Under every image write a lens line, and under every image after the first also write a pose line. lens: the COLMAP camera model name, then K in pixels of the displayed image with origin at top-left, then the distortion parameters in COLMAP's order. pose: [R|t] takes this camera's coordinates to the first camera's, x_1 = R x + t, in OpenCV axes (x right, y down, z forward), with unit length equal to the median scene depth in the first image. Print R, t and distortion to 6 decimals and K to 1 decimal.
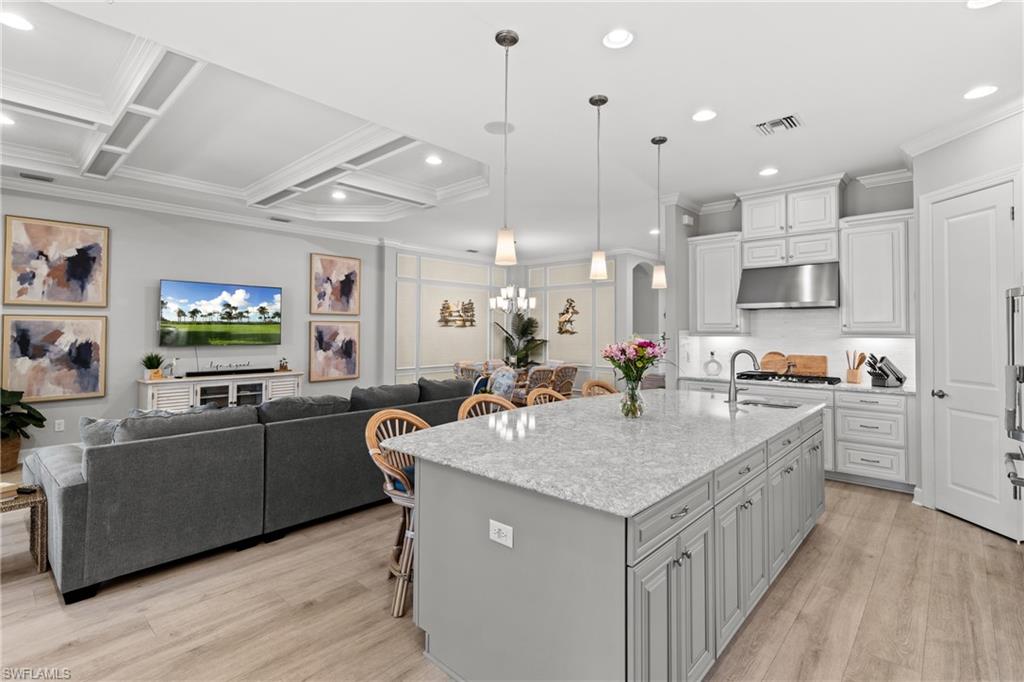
lens RADIAL K [[477.1, 0, 517.3], [0, 477.1, 322.6], [0, 0, 1]] dist [0.001866, 0.003434]
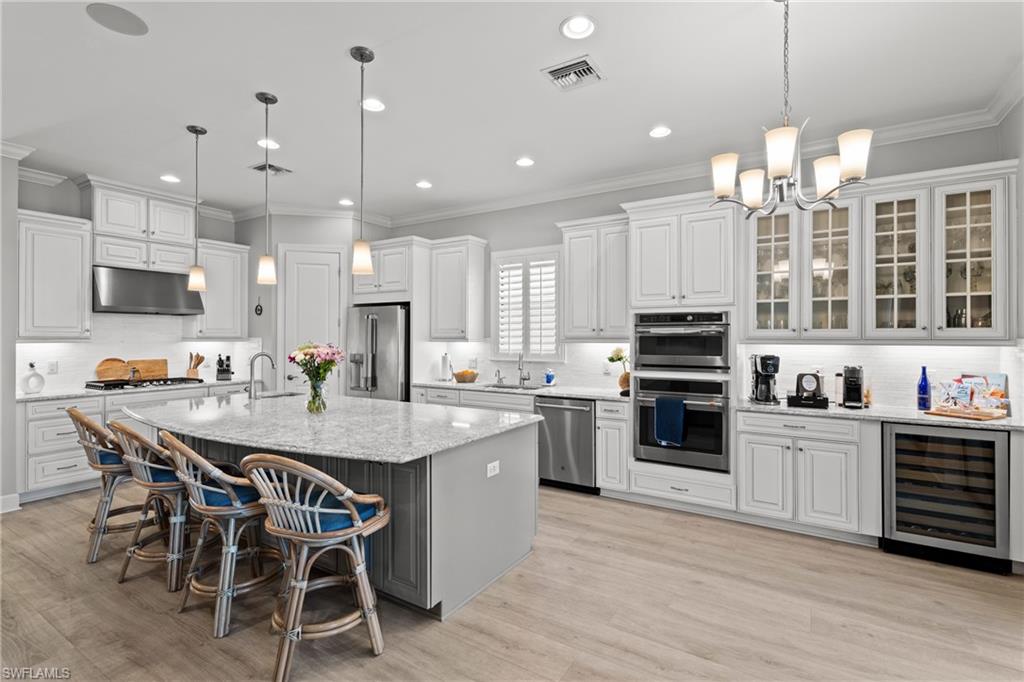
lens RADIAL K [[477.1, 0, 508.8], [0, 477.1, 335.3], [0, 0, 1]] dist [0.001866, 0.003434]
pose [[-0.167826, 0.000969, 0.985816, -0.543432], [-0.020836, 0.999773, -0.004530, 0.004841], [-0.985596, -0.021301, -0.167768, 0.421915]]
